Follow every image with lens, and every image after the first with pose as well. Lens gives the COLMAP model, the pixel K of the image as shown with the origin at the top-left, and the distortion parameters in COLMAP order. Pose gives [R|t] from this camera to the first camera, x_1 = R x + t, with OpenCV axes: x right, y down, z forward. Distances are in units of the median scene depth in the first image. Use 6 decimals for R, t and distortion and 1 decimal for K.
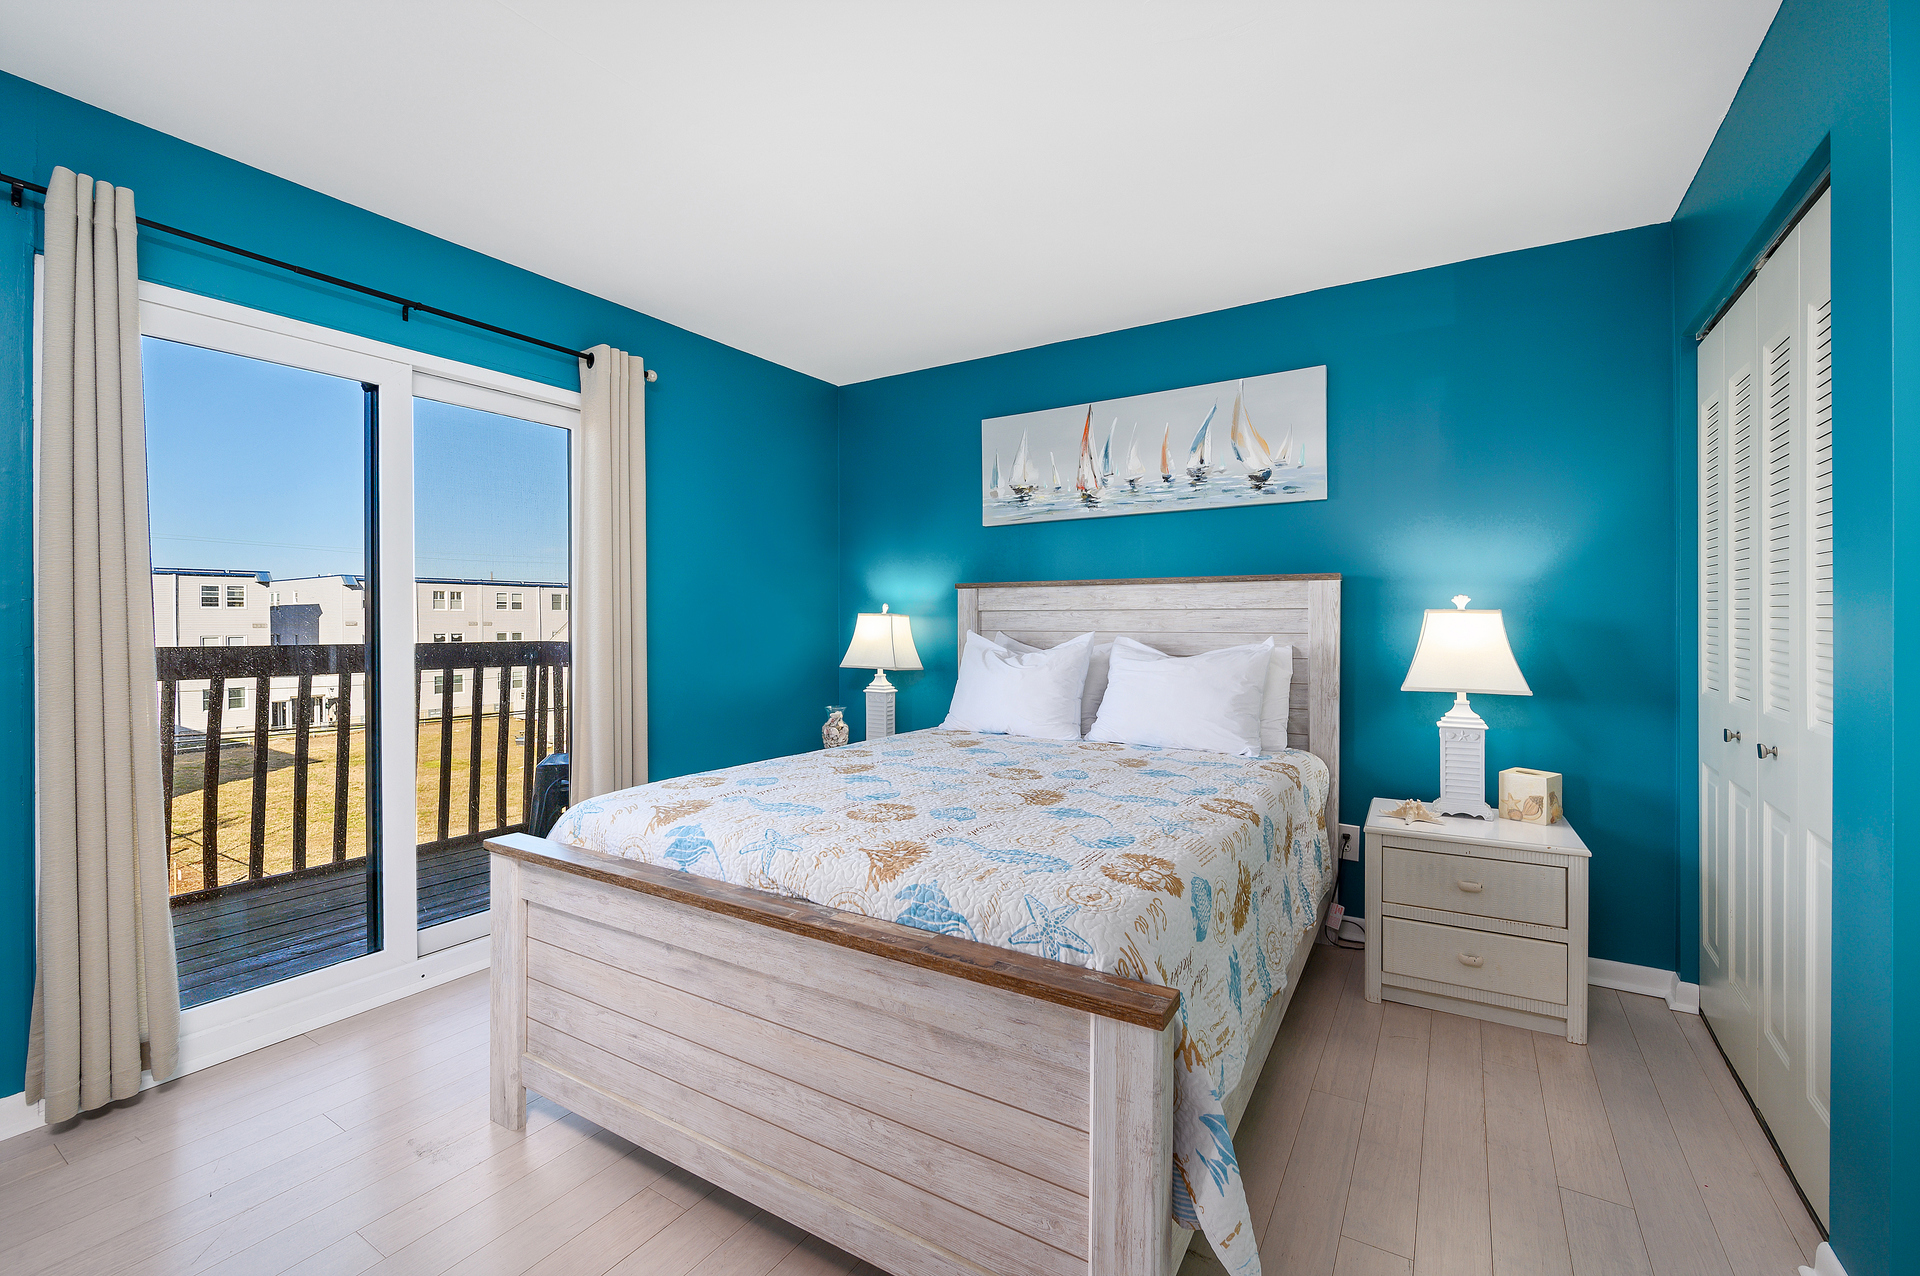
lens RADIAL K [[804.5, 0, 959.9], [0, 804.5, 626.7], [0, 0, 1]] dist [-0.002202, -0.000025]
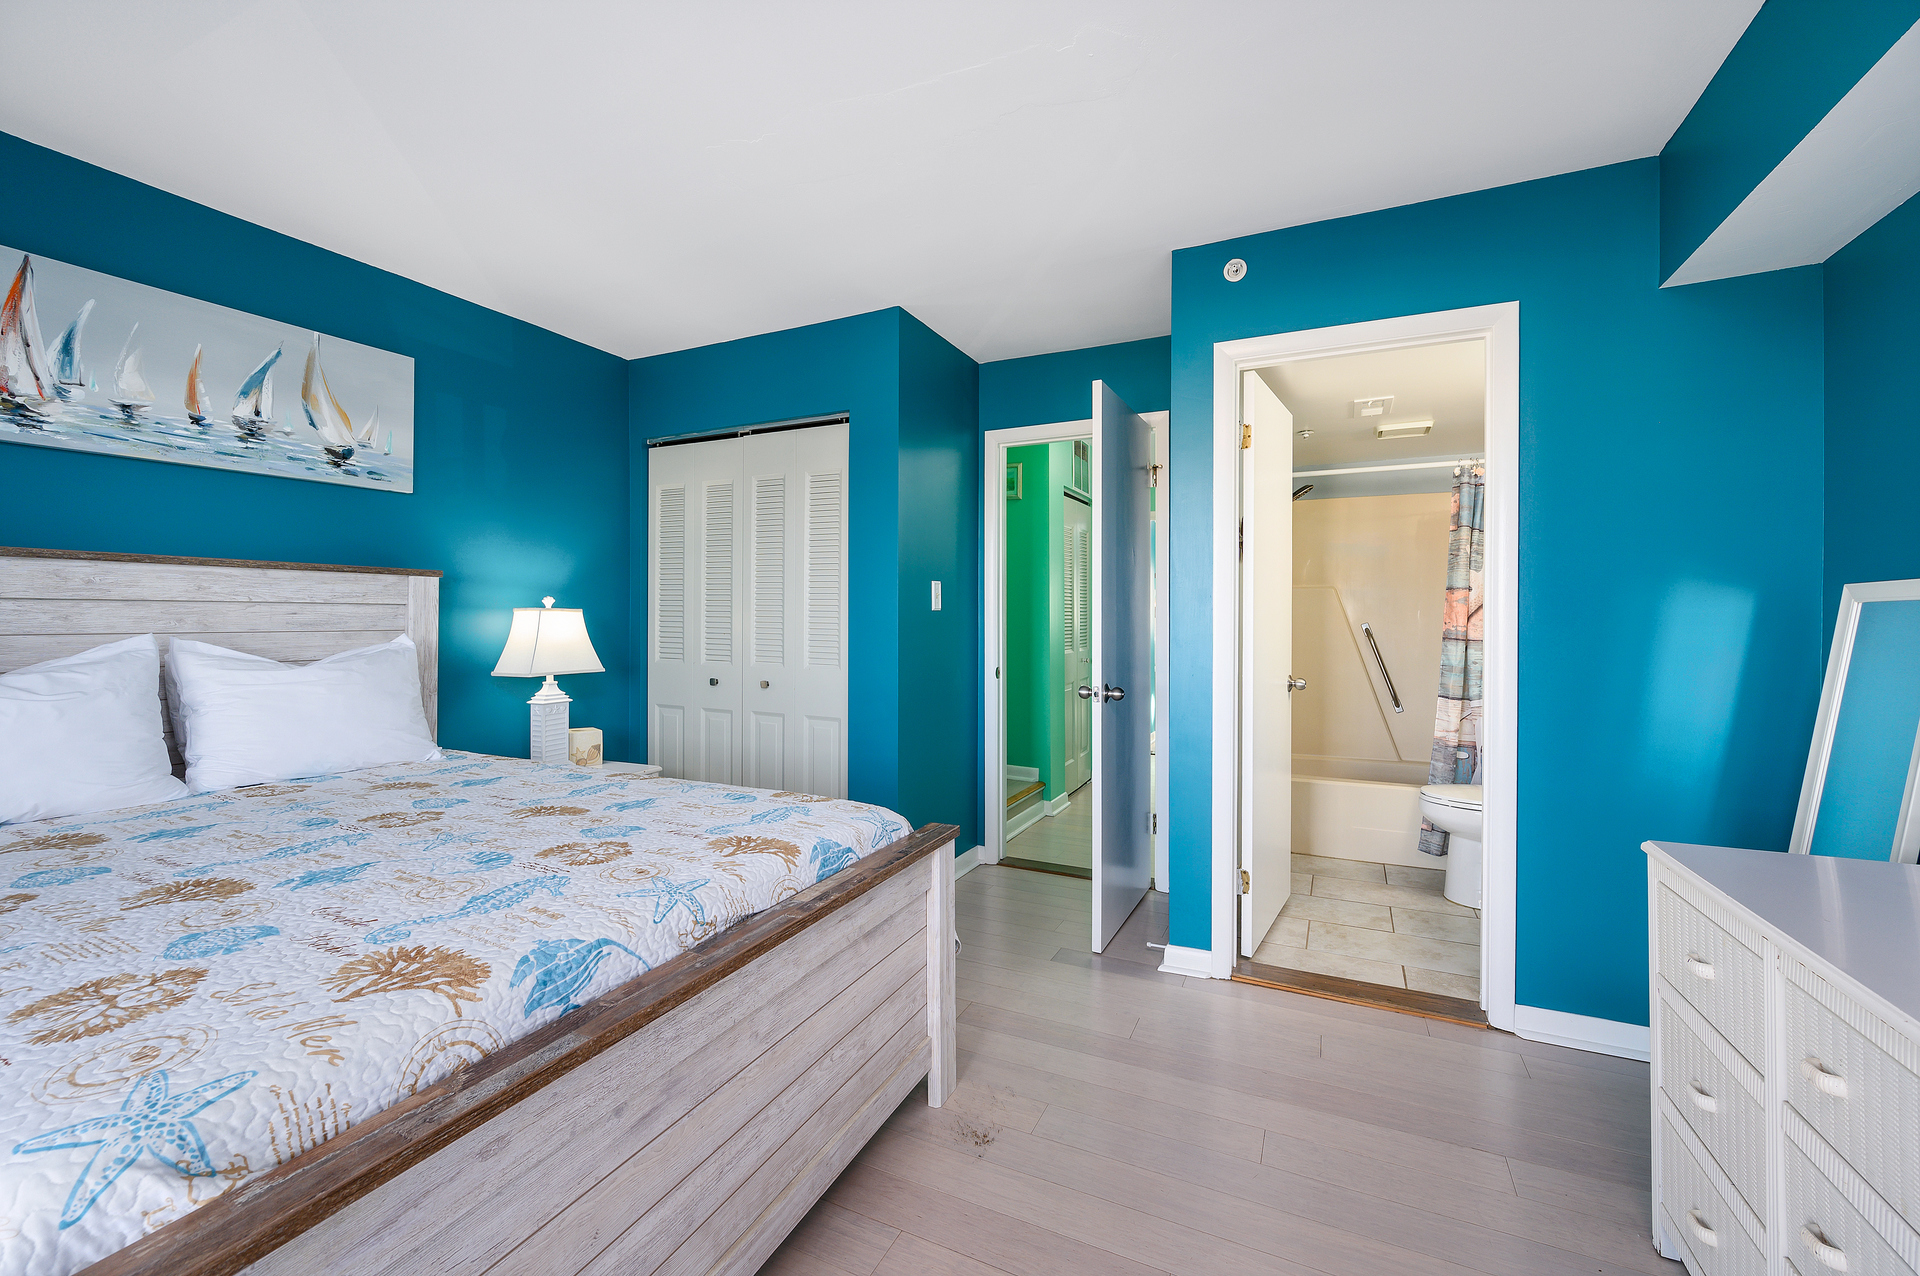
lens RADIAL K [[774.1, 0, 971.7], [0, 774.1, 627.7], [0, 0, 1]] dist [-0.007347, 0.000831]
pose [[-0.120881, -0.011720, 0.992598, -0.553594], [0.007014, 0.999895, 0.012661, -0.001967], [-0.992642, 0.008492, -0.120786, 0.425171]]
